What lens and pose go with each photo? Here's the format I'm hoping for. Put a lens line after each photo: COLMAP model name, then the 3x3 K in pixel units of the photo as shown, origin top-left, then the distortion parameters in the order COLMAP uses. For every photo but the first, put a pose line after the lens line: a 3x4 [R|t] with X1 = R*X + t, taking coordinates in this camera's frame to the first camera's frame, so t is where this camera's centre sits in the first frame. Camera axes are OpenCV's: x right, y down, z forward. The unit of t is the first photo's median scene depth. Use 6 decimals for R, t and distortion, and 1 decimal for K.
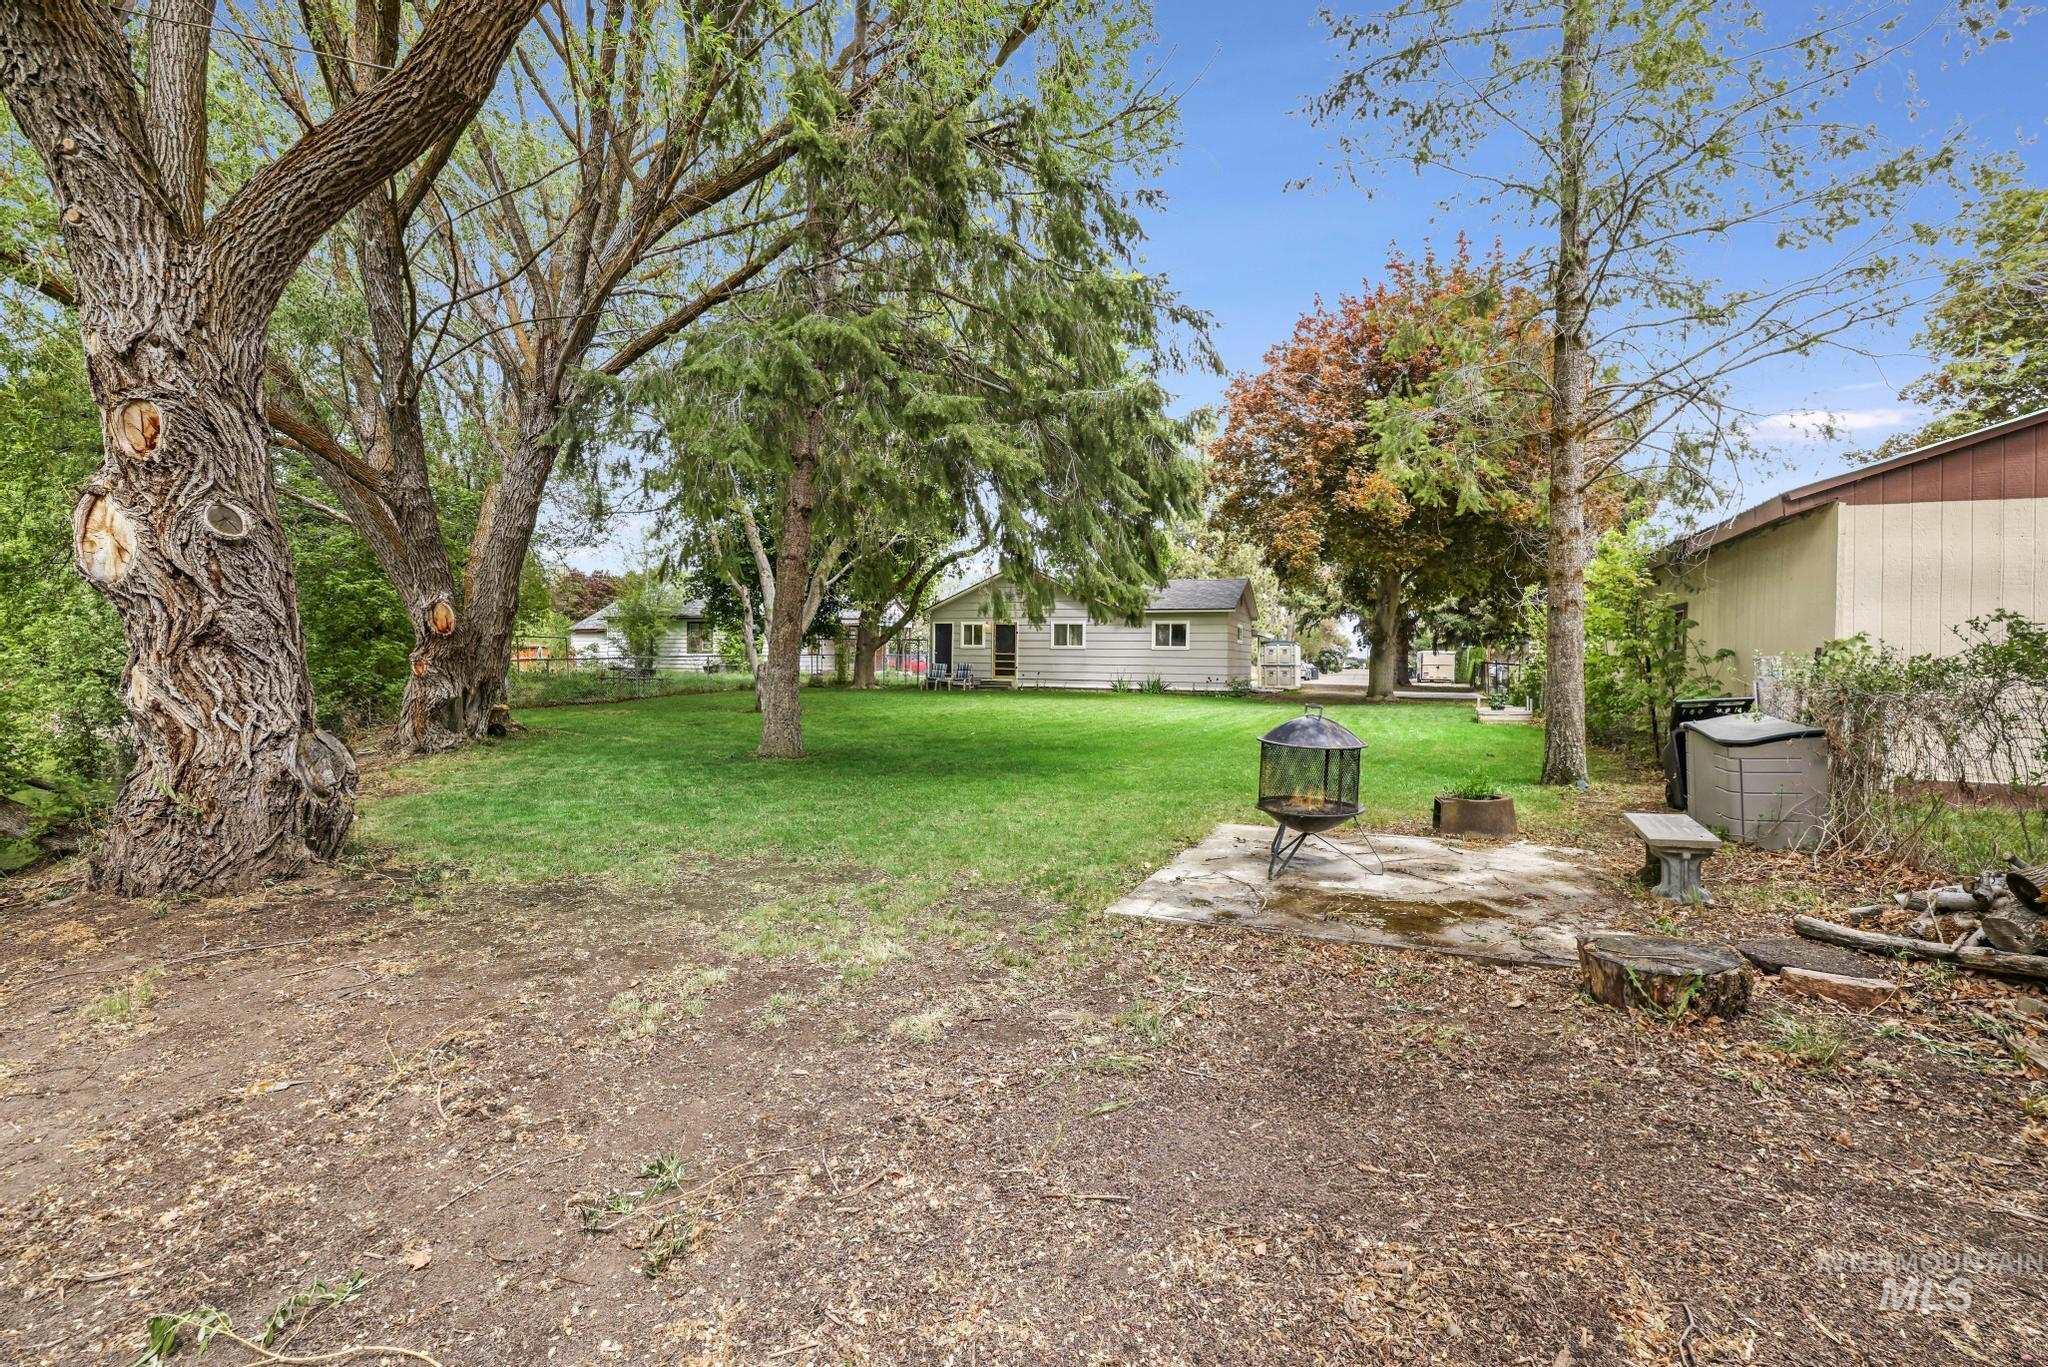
lens RADIAL K [[881.4, 0, 1020.0], [0, 881.4, 666.1], [0, 0, 1]] dist [-0.027187, 0.003220]
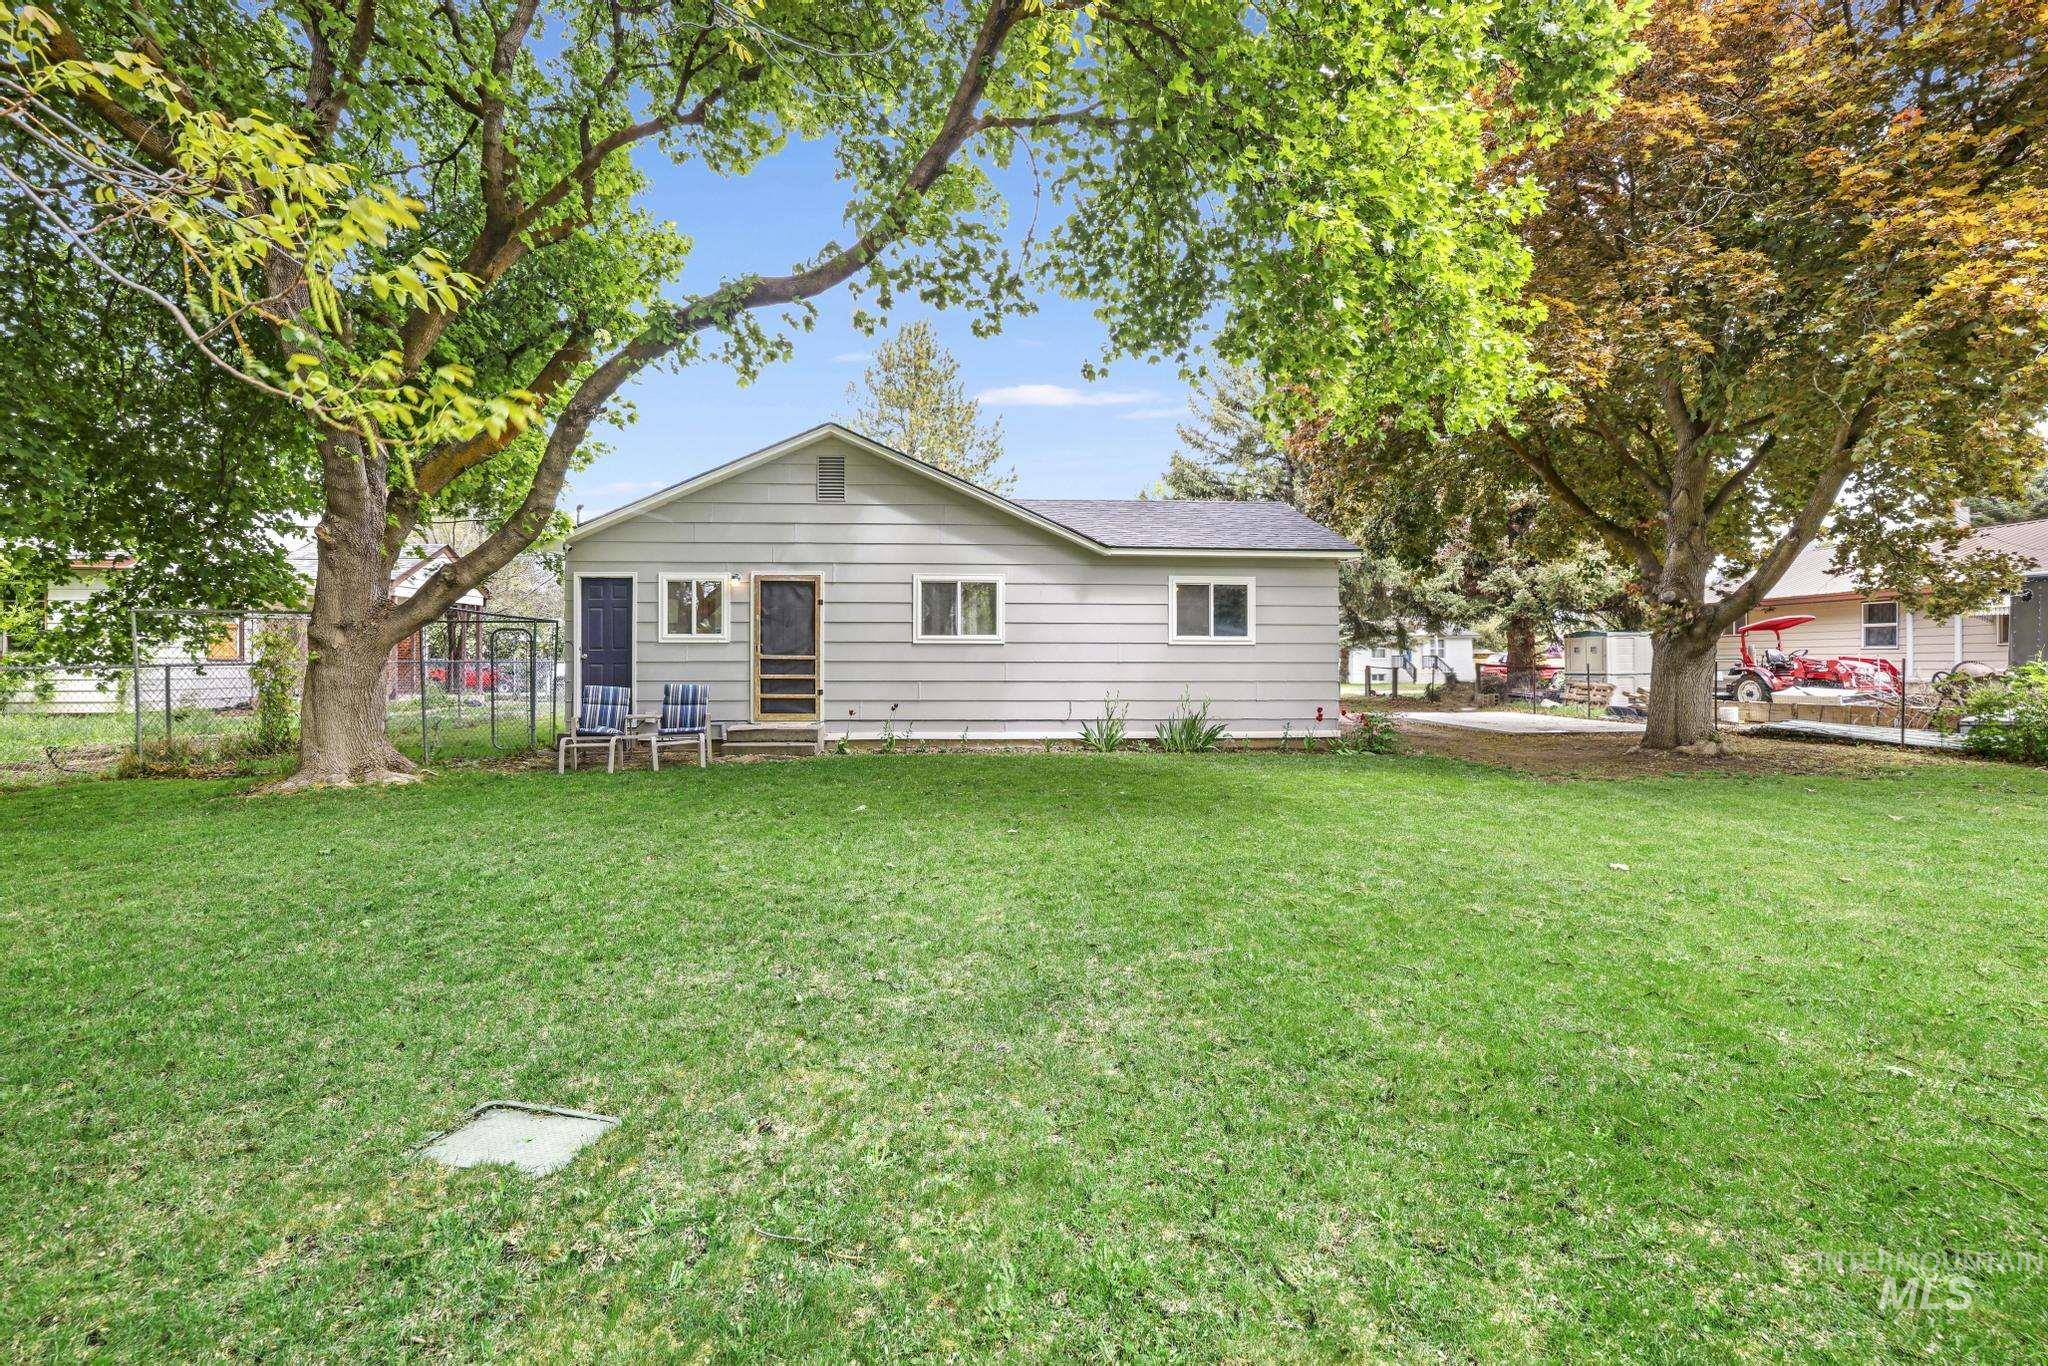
lens RADIAL K [[881.4, 0, 1029.9], [0, 881.4, 678.3], [0, 0, 1]] dist [-0.027187, 0.003220]
pose [[0.883125, -0.019962, 0.468713, -0.080293], [0.015030, 0.999785, 0.014260, -0.006569], [-0.468897, -0.005548, 0.883236, 0.472267]]
